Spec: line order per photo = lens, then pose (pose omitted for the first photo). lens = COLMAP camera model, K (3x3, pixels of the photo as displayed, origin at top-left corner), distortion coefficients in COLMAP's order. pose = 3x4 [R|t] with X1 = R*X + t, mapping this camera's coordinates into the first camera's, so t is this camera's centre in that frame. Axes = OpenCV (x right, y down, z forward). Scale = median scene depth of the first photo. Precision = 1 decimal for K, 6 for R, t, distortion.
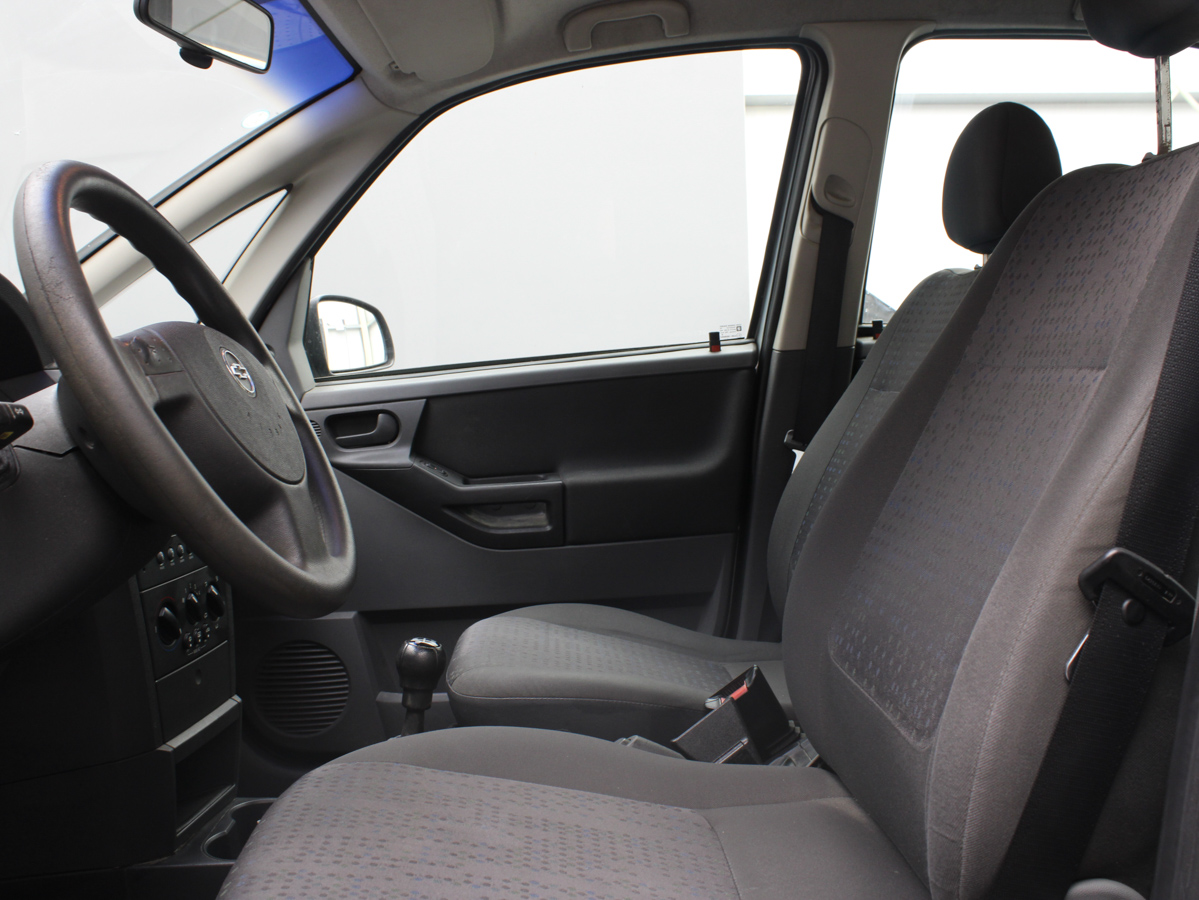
lens RADIAL K [[1212.0, 0, 592.5], [0, 1212.0, 457.0], [0, 0, 1]] dist [-0.123442, 0.000000]
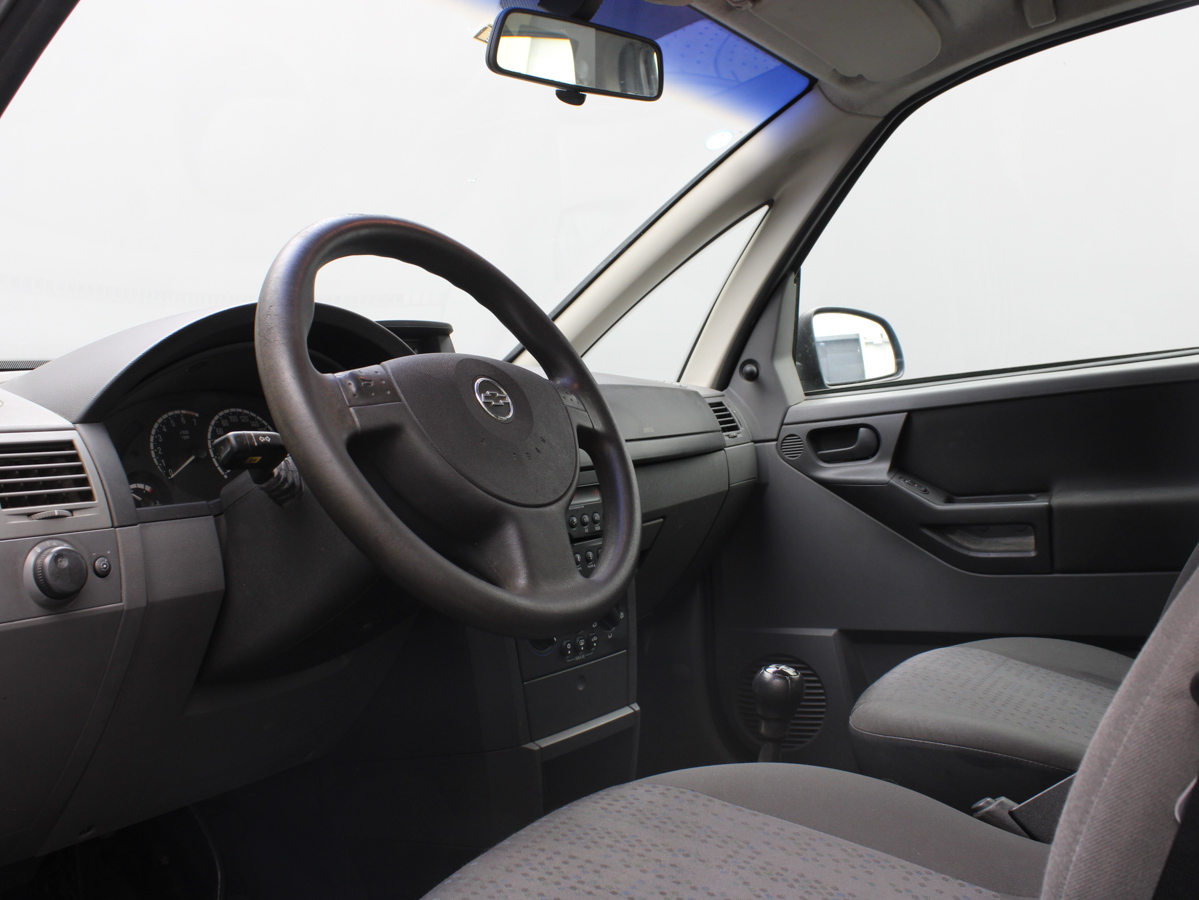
lens RADIAL K [[1212.0, 0, 648.0], [0, 1212.0, 452.1], [0, 0, 1]] dist [-0.123442, 0.000000]
pose [[0.848119, 0.009735, -0.529716, 0.202459], [-0.012709, 0.999917, -0.001970, -0.012731], [0.529653, 0.008403, 0.848173, 0.088581]]
